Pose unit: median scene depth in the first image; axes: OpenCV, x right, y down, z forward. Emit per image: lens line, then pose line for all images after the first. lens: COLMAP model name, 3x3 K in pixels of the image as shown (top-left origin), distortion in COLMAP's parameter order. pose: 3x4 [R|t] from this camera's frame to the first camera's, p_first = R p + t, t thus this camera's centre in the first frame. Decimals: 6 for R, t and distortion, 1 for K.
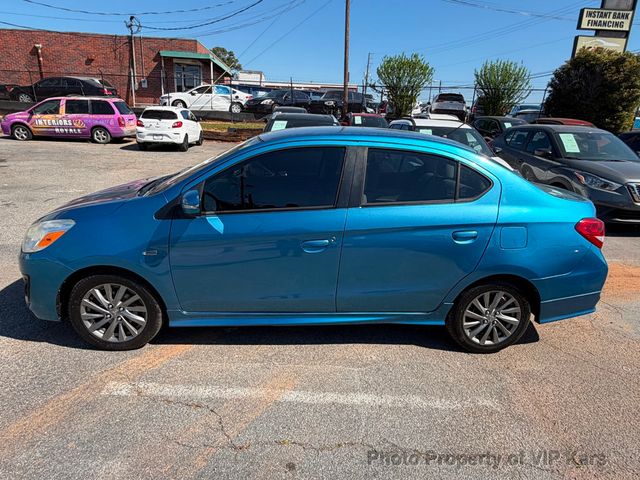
lens RADIAL K [[385.7, 0, 319.5], [0, 385.7, 239.5], [0, 0, 1]] dist [0.002930, 0.000047]
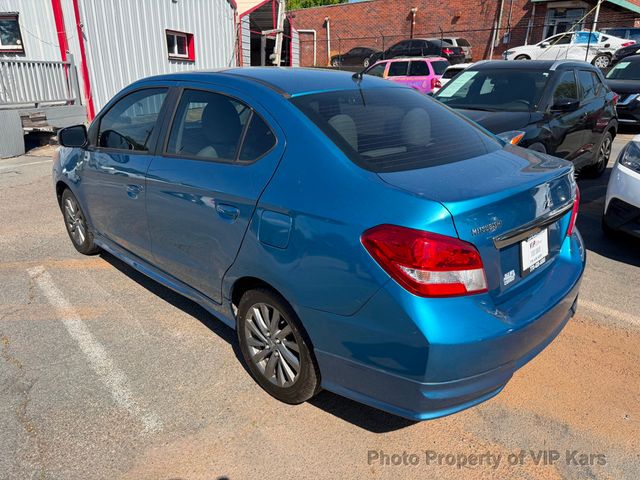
lens RADIAL K [[462.2, 0, 327.6], [0, 462.2, 237.6], [0, 0, 1]] dist [0.004791, -0.011794]
pose [[0.657215, 0.217475, -0.721646, 0.157144], [-0.202603, 0.973202, 0.108770, -0.013312], [0.725962, 0.074722, 0.683664, 0.076016]]
